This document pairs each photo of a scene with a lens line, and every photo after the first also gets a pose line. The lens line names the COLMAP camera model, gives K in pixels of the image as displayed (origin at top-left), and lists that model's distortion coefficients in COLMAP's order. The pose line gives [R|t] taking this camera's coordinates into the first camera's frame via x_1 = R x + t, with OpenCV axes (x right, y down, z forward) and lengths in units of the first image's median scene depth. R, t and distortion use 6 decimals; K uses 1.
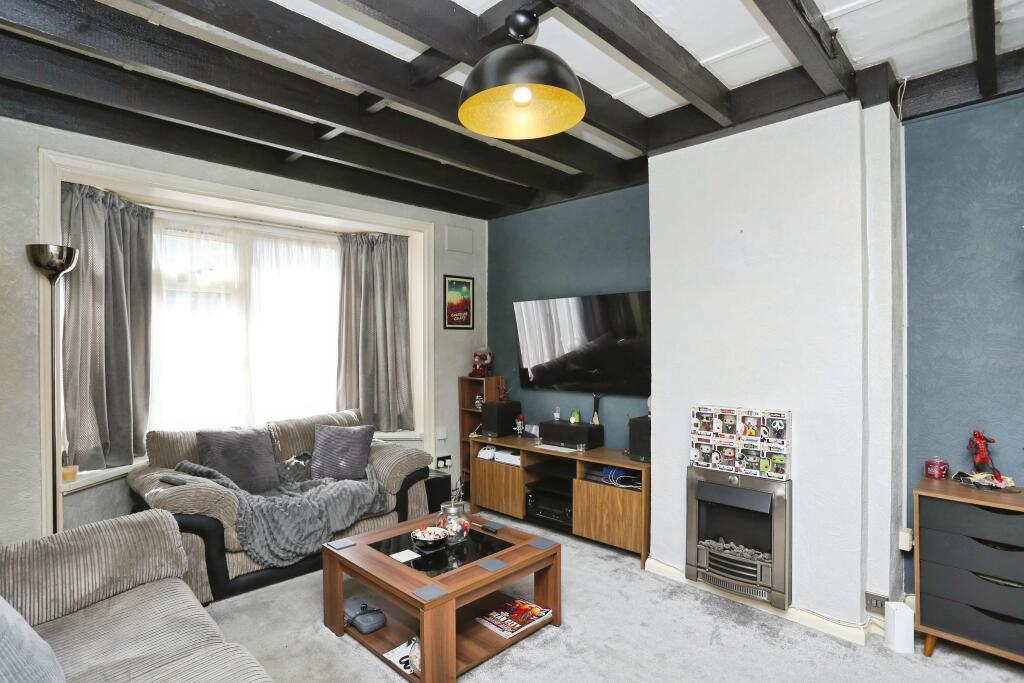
lens RADIAL K [[528.1, 0, 512.0], [0, 528.1, 341.5], [0, 0, 1]] dist [-0.055327, 0.000990]
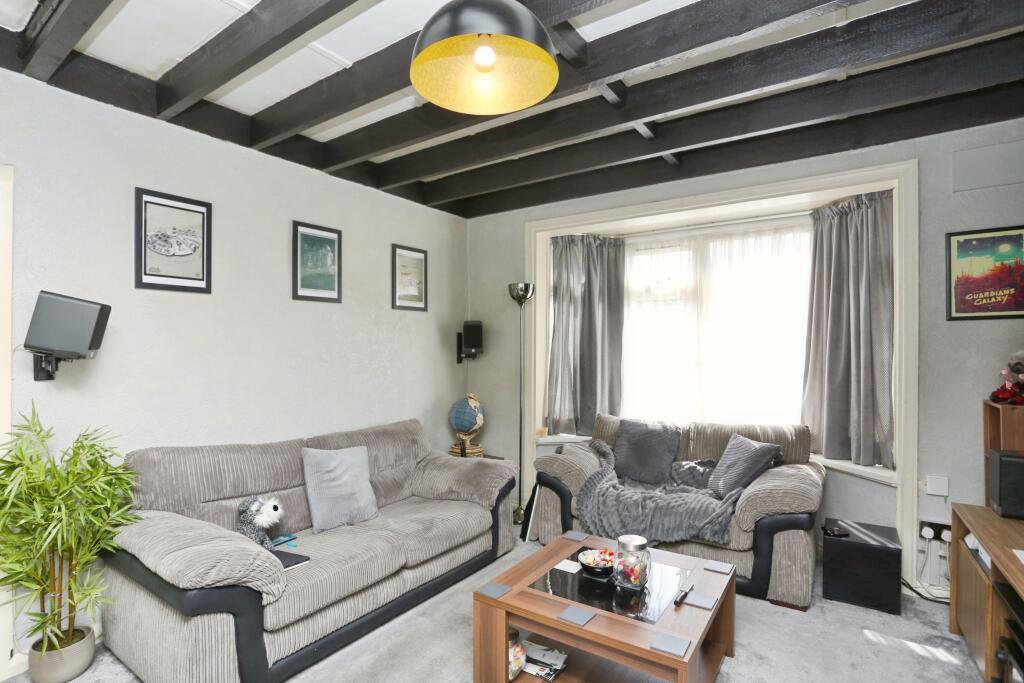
lens RADIAL K [[511.4, 0, 505.2], [0, 511.4, 344.7], [0, 0, 1]] dist [-0.020809, -0.000414]
pose [[0.175605, -0.004520, -0.984450, 0.531678], [0.007541, 0.999966, -0.003247, 0.004466], [0.984432, -0.006854, 0.175633, 0.553886]]
